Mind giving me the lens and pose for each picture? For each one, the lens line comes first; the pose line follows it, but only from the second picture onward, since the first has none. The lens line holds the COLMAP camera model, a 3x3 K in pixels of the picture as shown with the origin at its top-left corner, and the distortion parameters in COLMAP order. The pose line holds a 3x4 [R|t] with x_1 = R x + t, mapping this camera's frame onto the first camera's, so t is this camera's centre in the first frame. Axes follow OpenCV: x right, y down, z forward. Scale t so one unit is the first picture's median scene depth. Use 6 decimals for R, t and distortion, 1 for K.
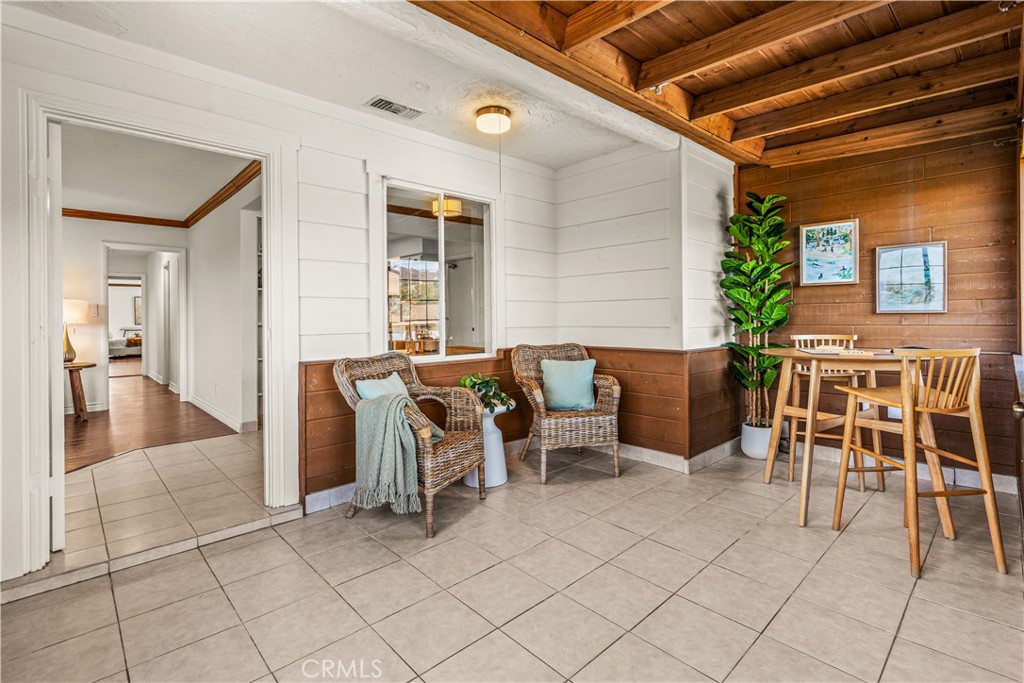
lens RADIAL K [[469.0, 0, 508.4], [0, 469.0, 313.2], [0, 0, 1]] dist [-0.000336, -0.000069]
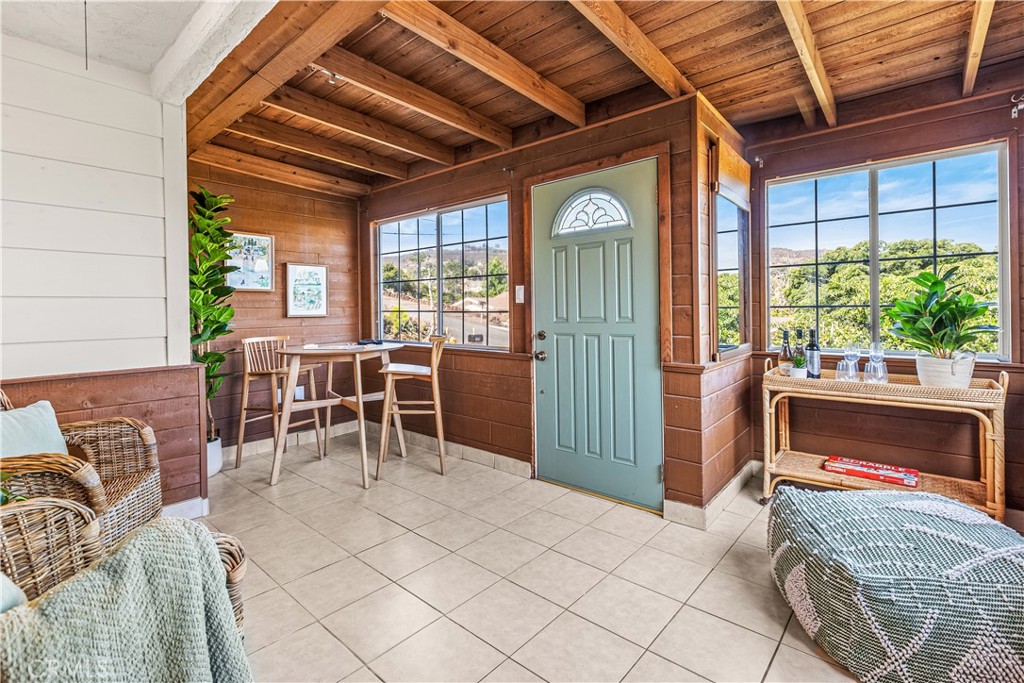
lens RADIAL K [[469.0, 0, 508.4], [0, 469.0, 313.2], [0, 0, 1]] dist [-0.000336, -0.000069]
pose [[-0.096394, 0.004877, 0.995331, -0.494035], [0.007813, 0.999961, -0.004143, -0.000470], [-0.995313, 0.007378, -0.096428, 0.568201]]
